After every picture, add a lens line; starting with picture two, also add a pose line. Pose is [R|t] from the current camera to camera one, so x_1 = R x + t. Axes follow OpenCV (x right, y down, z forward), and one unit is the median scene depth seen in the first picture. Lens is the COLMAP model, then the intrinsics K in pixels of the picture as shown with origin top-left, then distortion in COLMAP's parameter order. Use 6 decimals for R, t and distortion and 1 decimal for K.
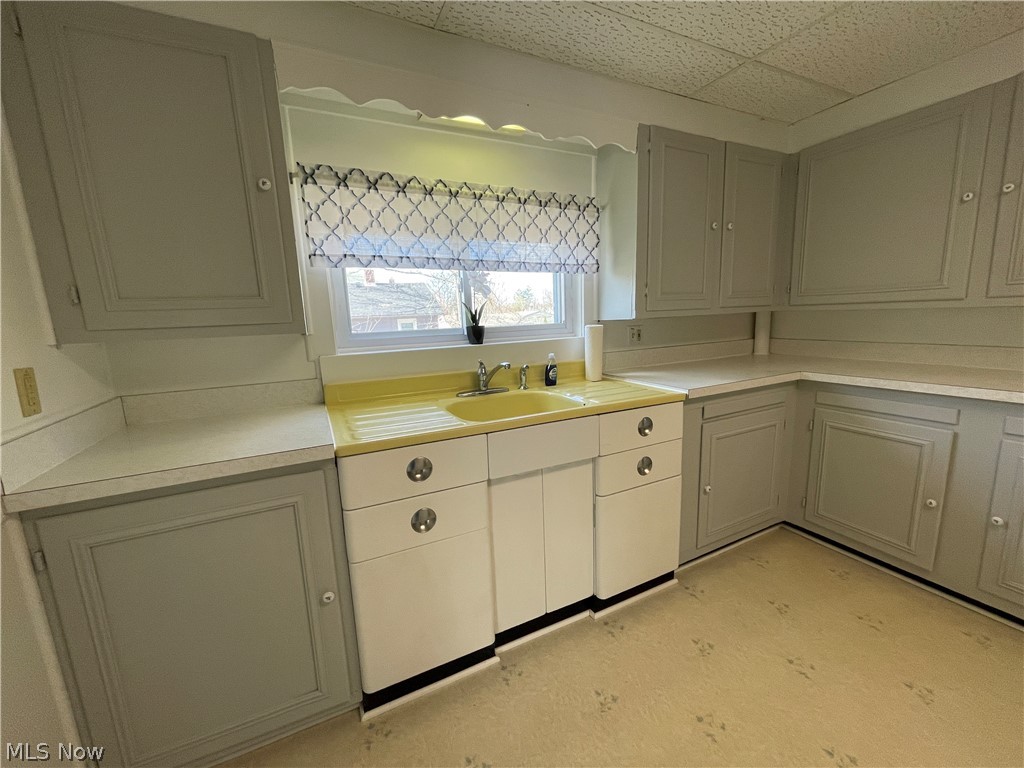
lens RADIAL K [[413.4, 0, 514.6], [0, 413.4, 383.5], [0, 0, 1]] dist [-0.001778, 0.000652]
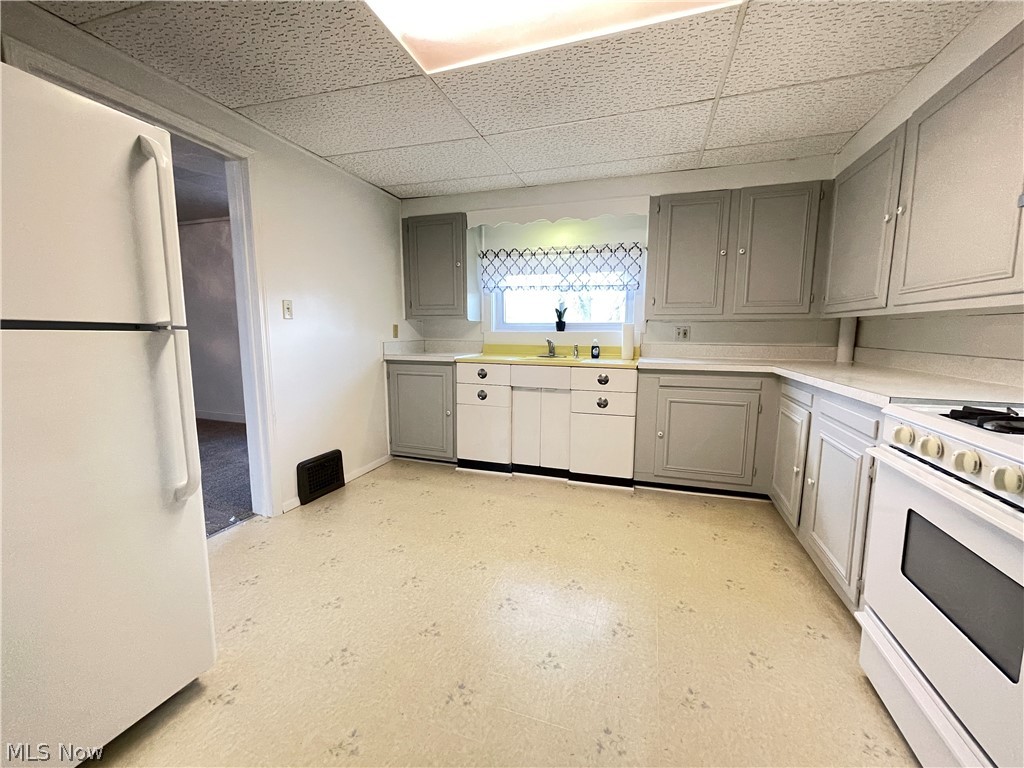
lens RADIAL K [[413.4, 0, 511.9], [0, 413.4, 385.6], [0, 0, 1]] dist [-0.001778, 0.000652]
pose [[0.713272, 0.134212, -0.687917, 1.127337], [-0.146999, 0.988311, 0.040401, 0.105089], [0.685299, 0.072306, 0.724664, -0.474061]]
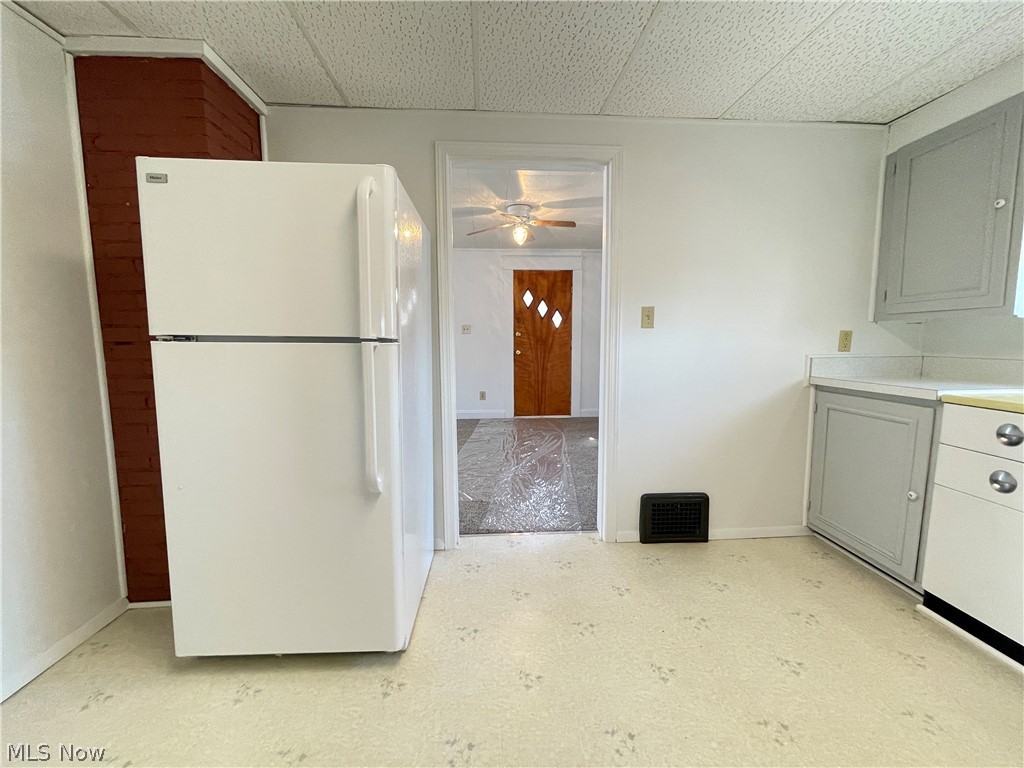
lens RADIAL K [[413.4, 0, 512.8], [0, 413.4, 383.9], [0, 0, 1]] dist [-0.001778, 0.000652]
pose [[-0.382305, 0.136878, -0.913842, 0.891109], [-0.132703, 0.970583, 0.200894, 0.019179], [0.914458, 0.198073, -0.352895, 0.093987]]
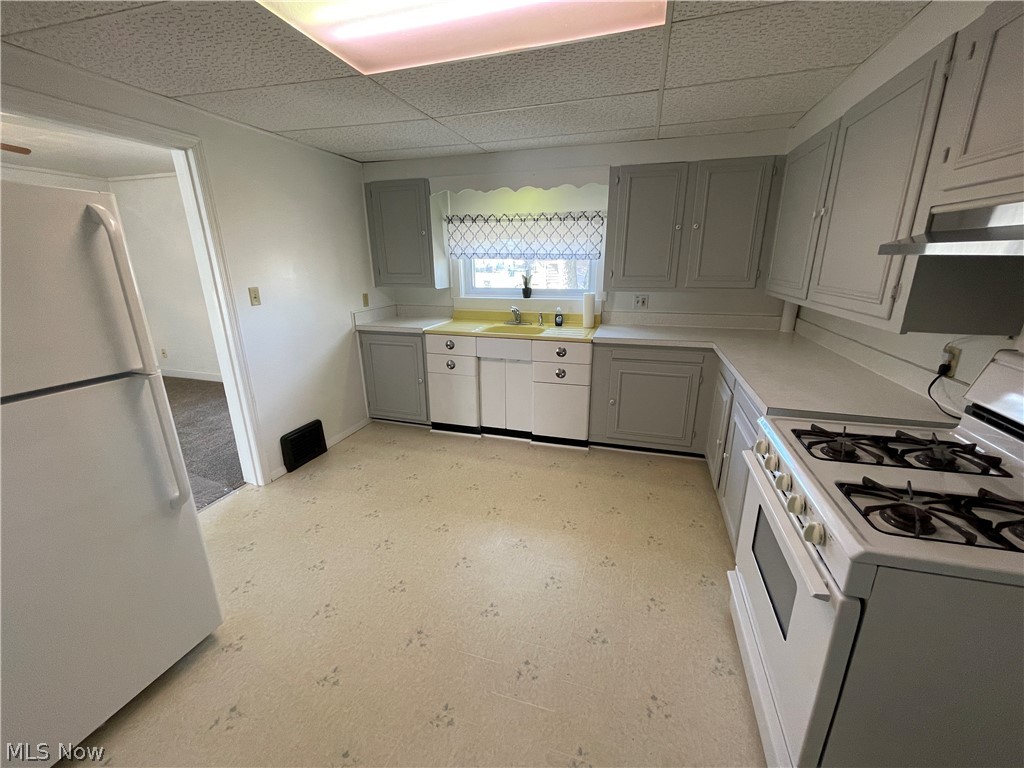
lens RADIAL K [[413.4, 0, 511.4], [0, 413.4, 386.2], [0, 0, 1]] dist [-0.001778, 0.000652]
pose [[0.729358, 0.235189, -0.642435, 1.256153], [-0.133617, 0.969938, 0.203388, -0.086938], [0.670957, -0.062503, 0.738858, -0.486596]]
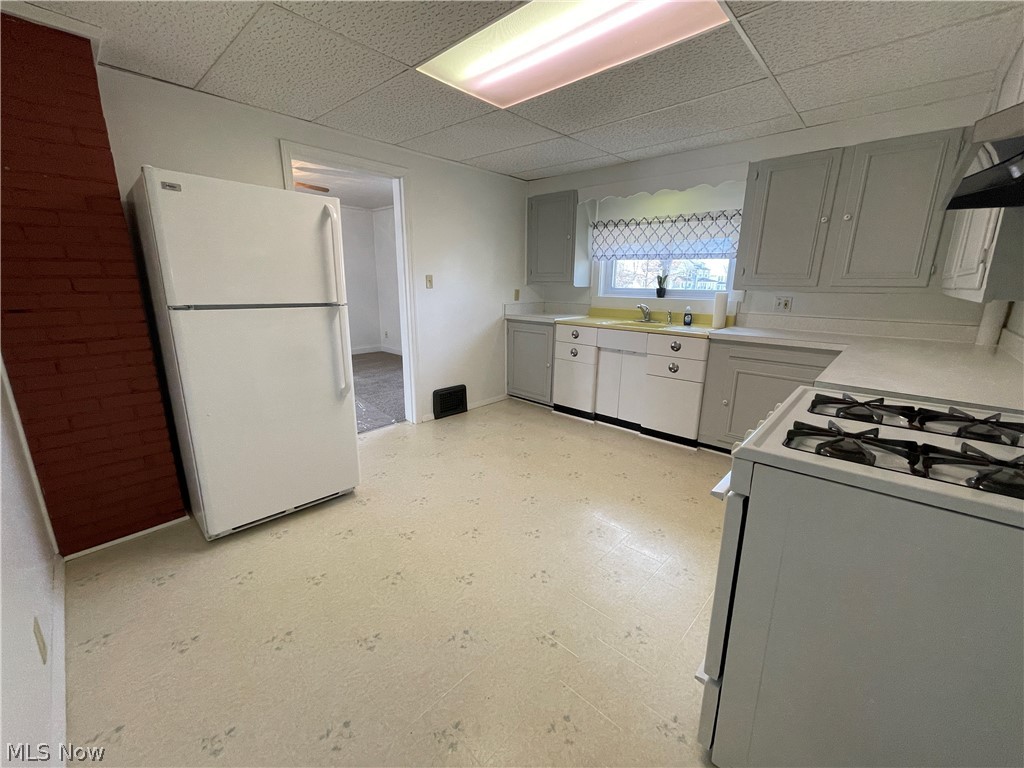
lens RADIAL K [[413.4, 0, 512.1], [0, 413.4, 386.6], [0, 0, 1]] dist [-0.001778, 0.000652]
pose [[0.356609, 0.272957, -0.893490, 1.623573], [-0.176653, 0.958816, 0.222408, -0.007583], [0.917401, 0.078525, 0.390141, -0.369789]]
